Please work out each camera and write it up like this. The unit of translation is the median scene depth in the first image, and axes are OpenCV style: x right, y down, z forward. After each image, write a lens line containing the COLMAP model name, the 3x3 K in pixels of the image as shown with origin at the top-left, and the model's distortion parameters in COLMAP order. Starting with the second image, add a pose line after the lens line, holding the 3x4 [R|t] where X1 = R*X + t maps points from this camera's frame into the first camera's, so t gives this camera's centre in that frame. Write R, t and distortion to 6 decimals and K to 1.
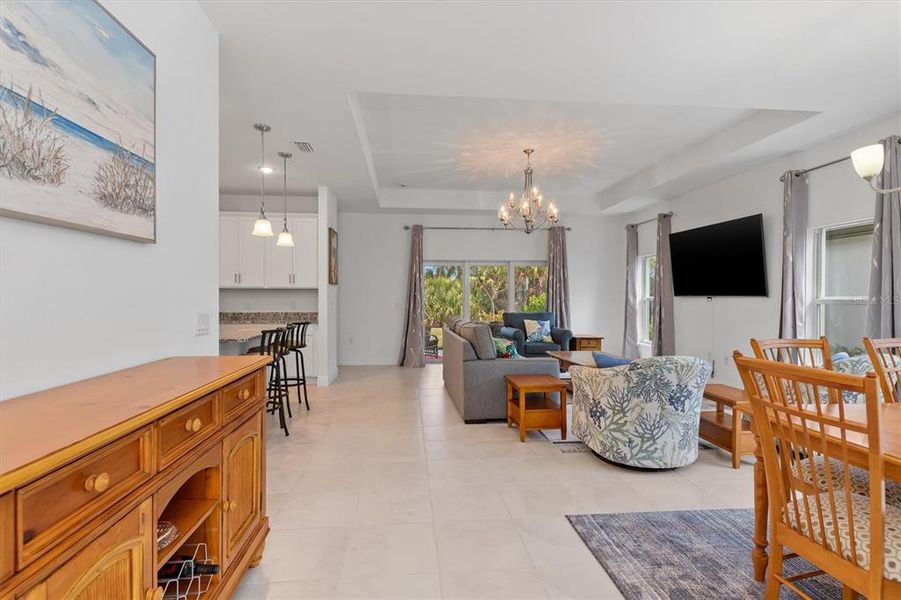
lens RADIAL K [[440.1, 0, 439.3], [0, 440.1, 290.4], [0, 0, 1]] dist [0.017712, -0.010704]
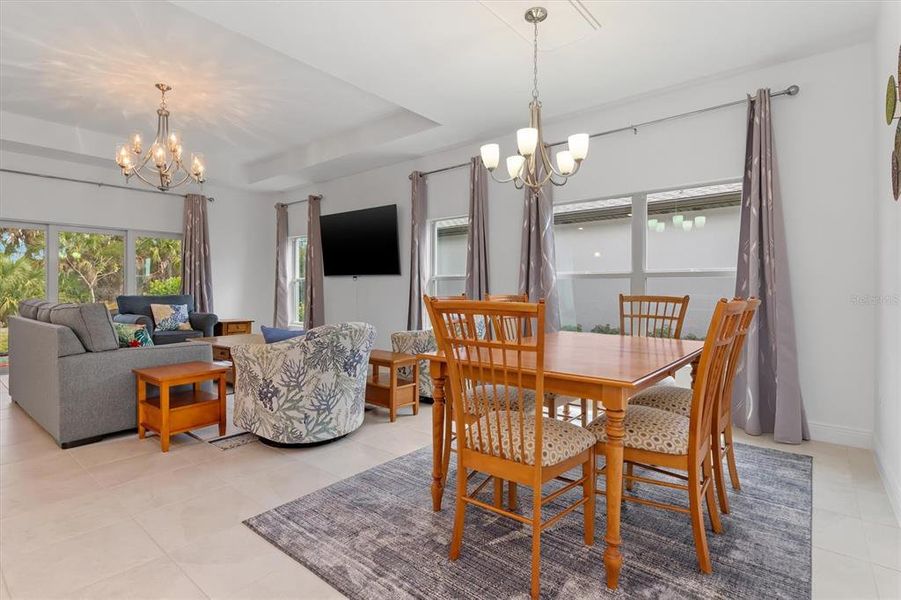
lens RADIAL K [[440.1, 0, 439.3], [0, 440.1, 290.4], [0, 0, 1]] dist [0.017712, -0.010704]
pose [[0.694610, 0.004119, 0.719374, -0.033123], [-0.010055, 0.999942, 0.003983, 0.057450], [-0.719316, -0.010000, 0.694611, 0.131423]]
